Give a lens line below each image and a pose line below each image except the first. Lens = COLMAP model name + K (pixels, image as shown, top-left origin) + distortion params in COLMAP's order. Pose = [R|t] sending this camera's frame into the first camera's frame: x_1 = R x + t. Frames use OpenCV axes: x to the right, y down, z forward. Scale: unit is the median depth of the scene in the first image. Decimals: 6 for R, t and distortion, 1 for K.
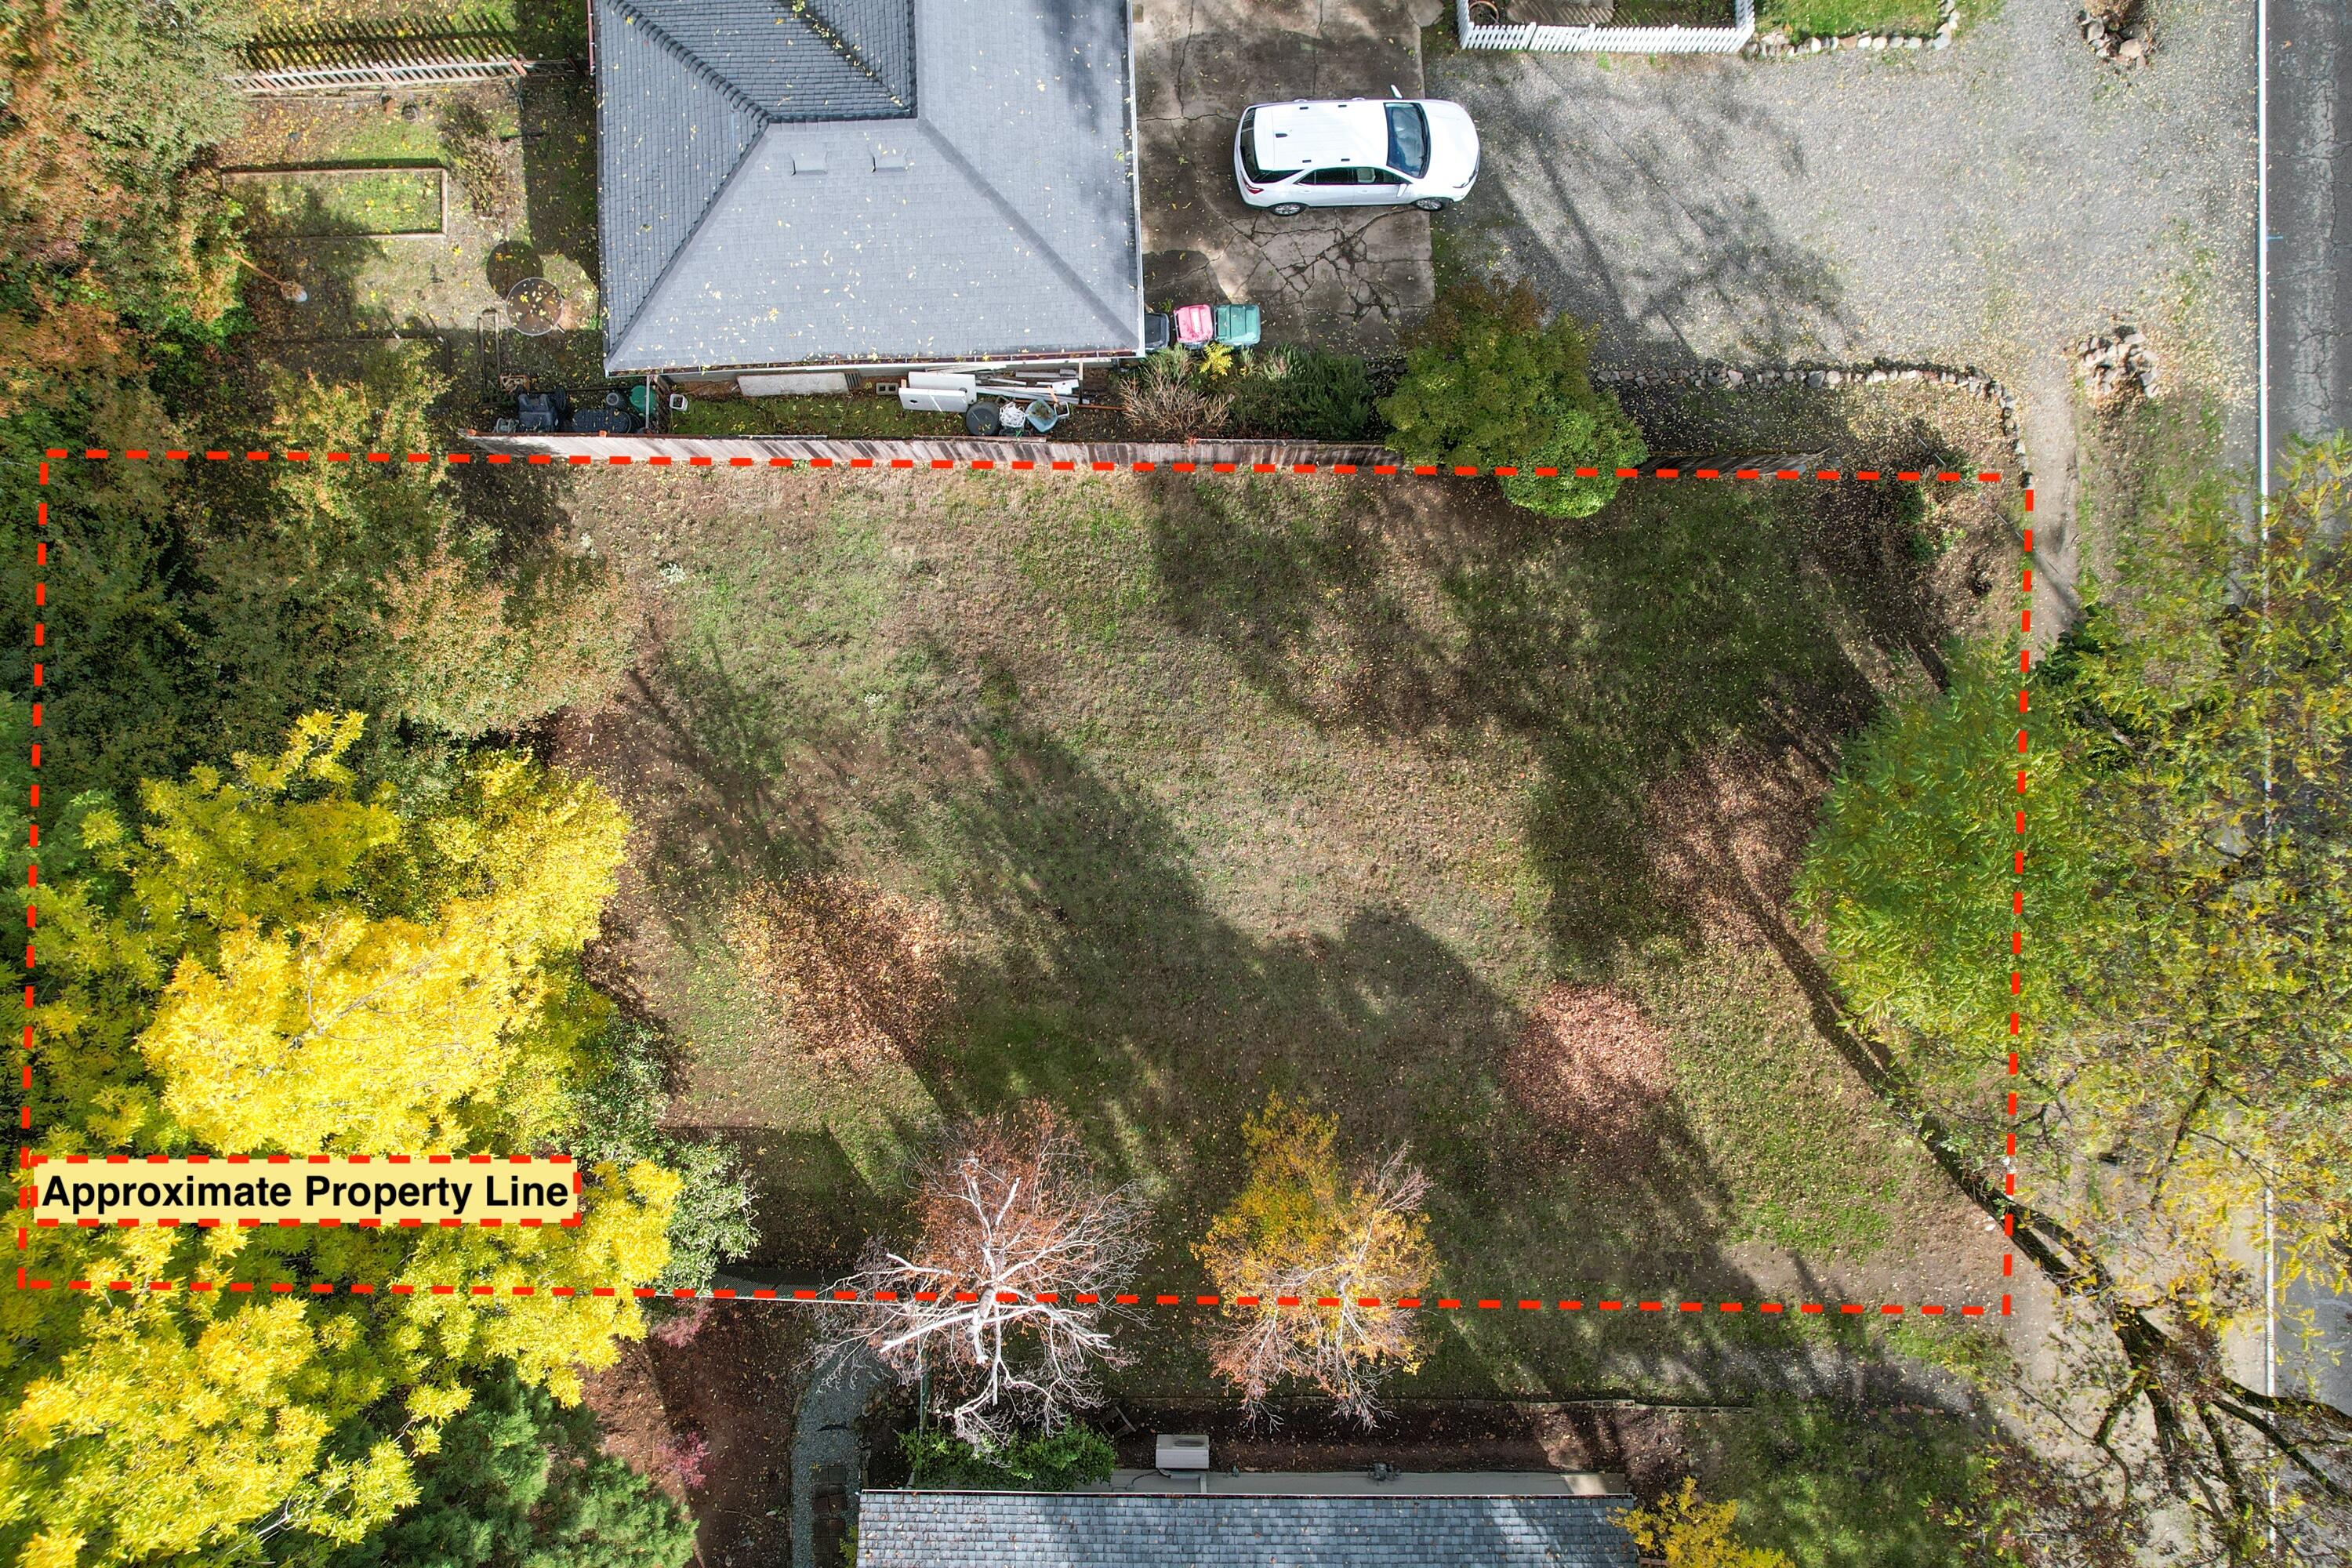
lens RADIAL K [[1703.2, 0, 1174.9], [0, 1703.2, 789.8], [0, 0, 1]] dist [-0.061776, 0.020393]
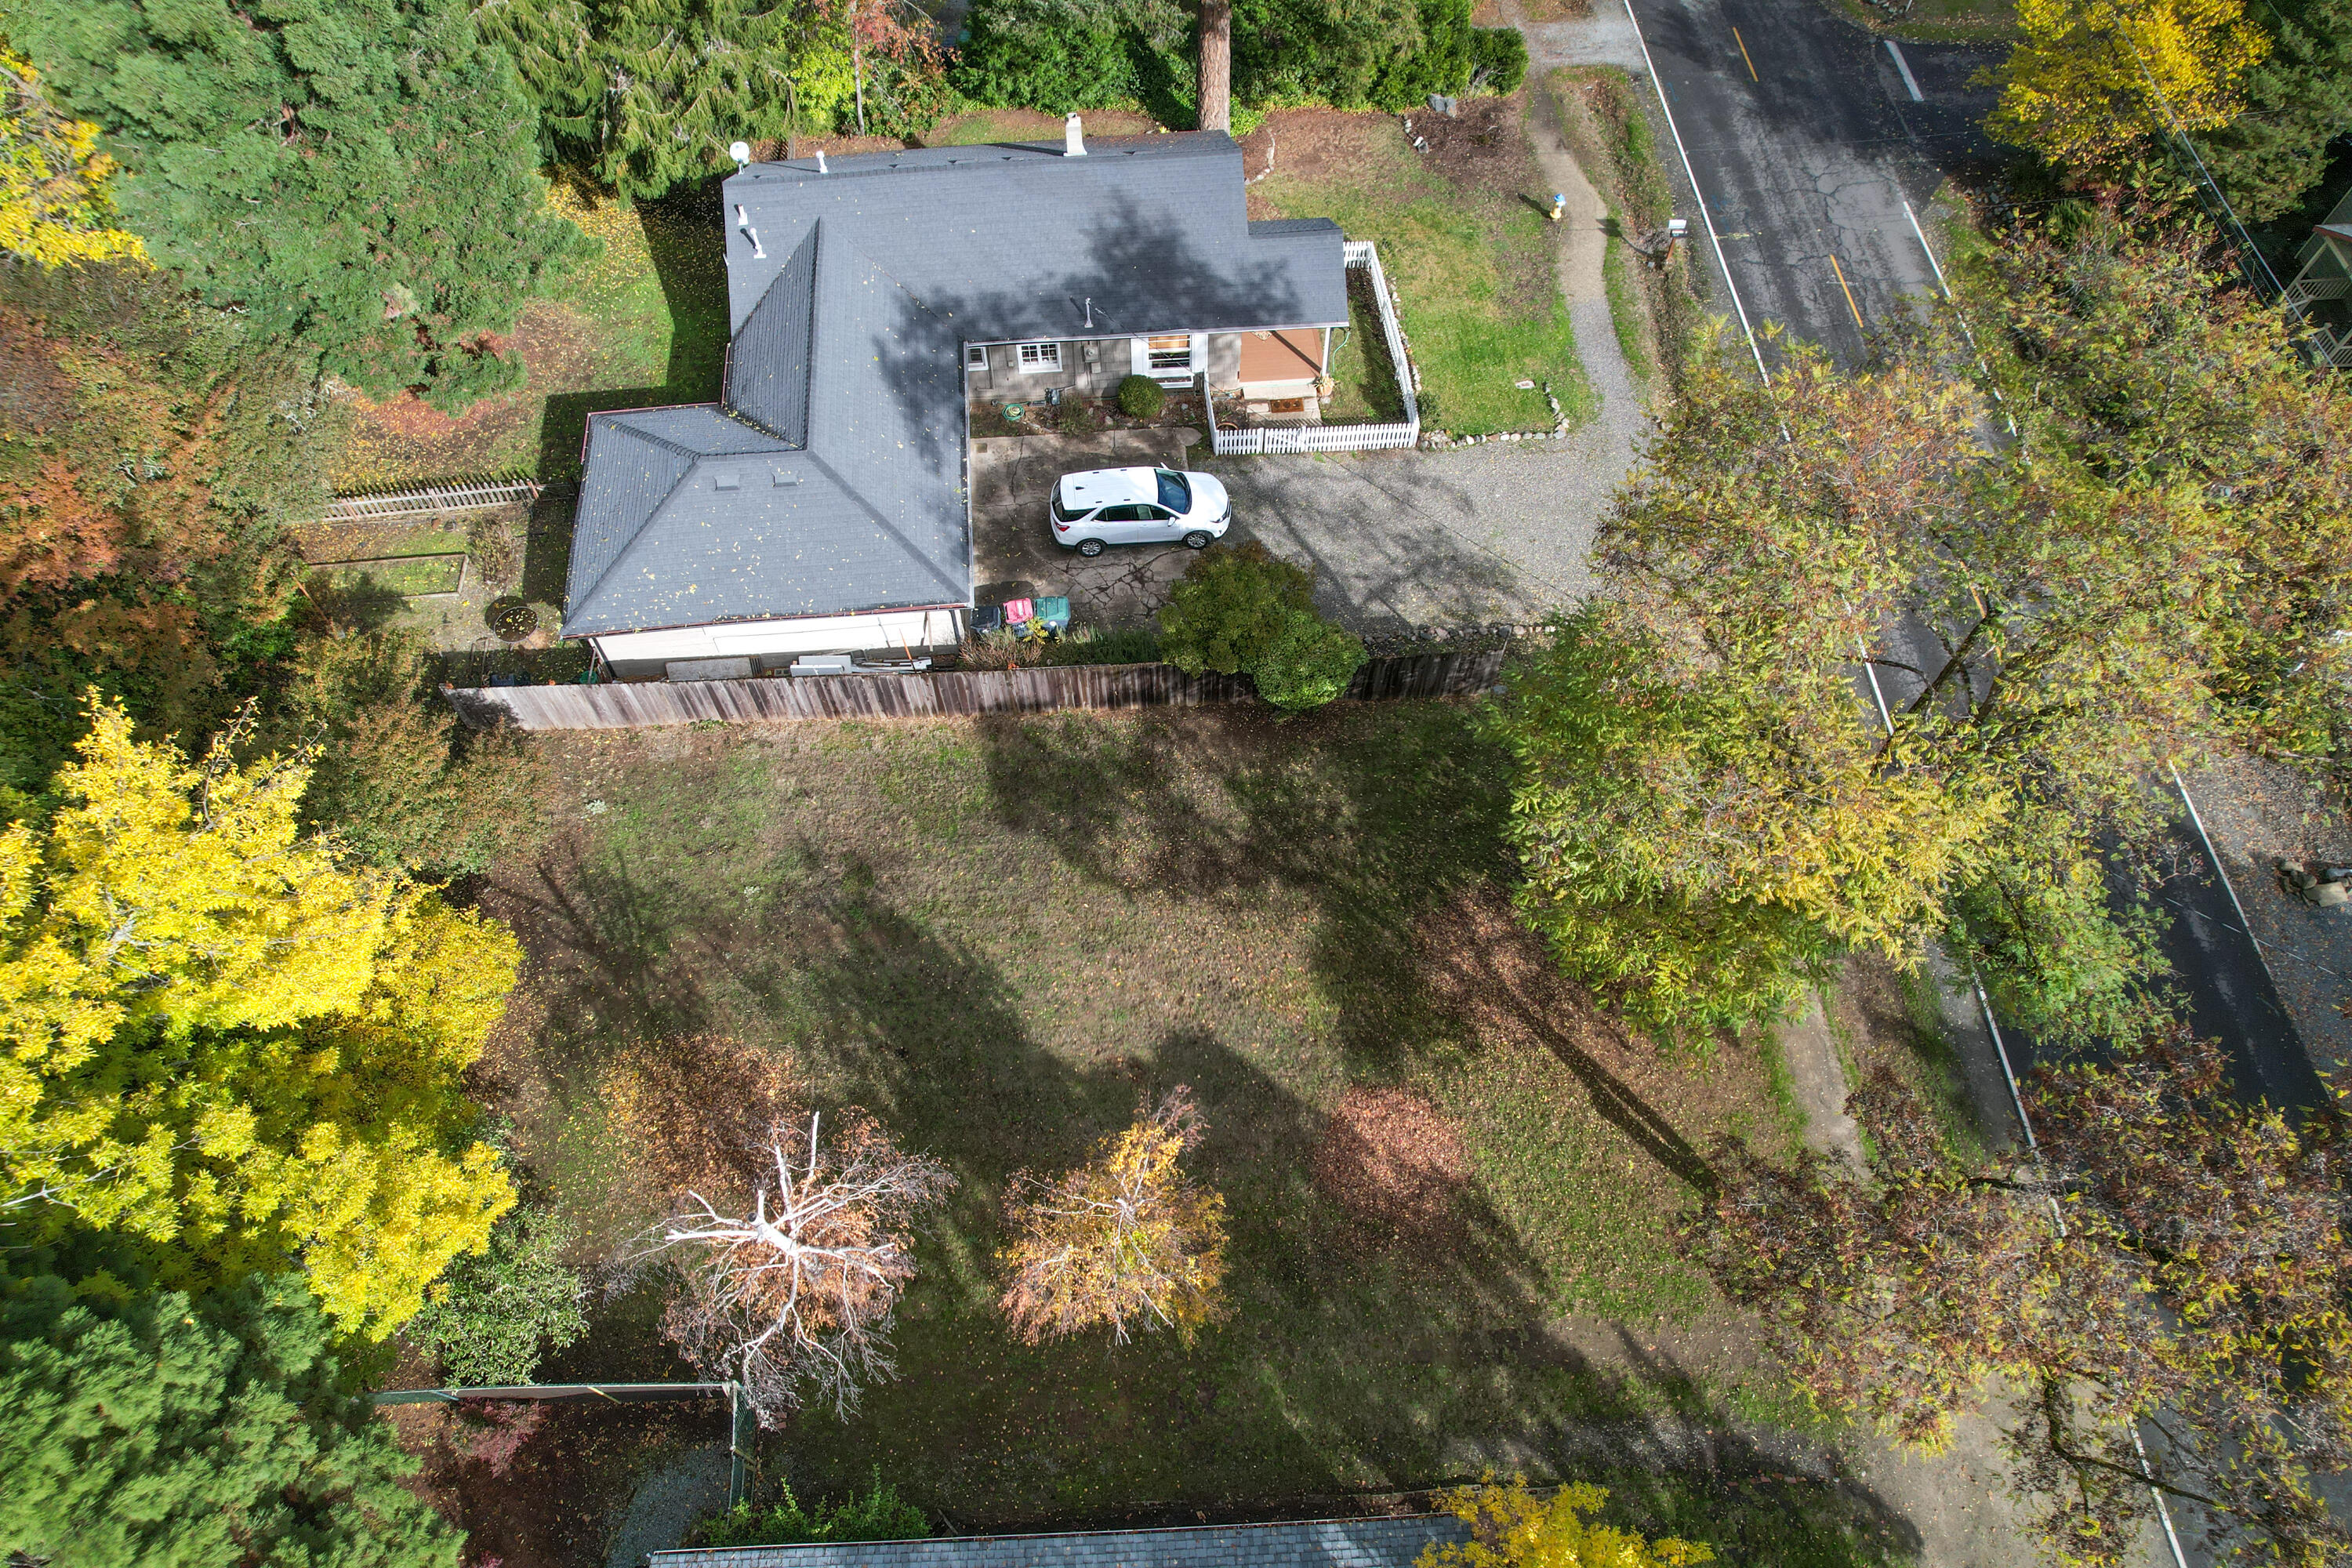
lens RADIAL K [[1582.9, 0, 1183.4], [0, 1582.9, 781.7], [0, 0, 1]] dist [-0.056006, -0.007946]
pose [[0.998559, -0.049458, 0.020826, 0.104296], [0.053030, 0.849934, -0.524214, 0.473834], [0.008226, 0.524563, 0.851332, 0.029318]]
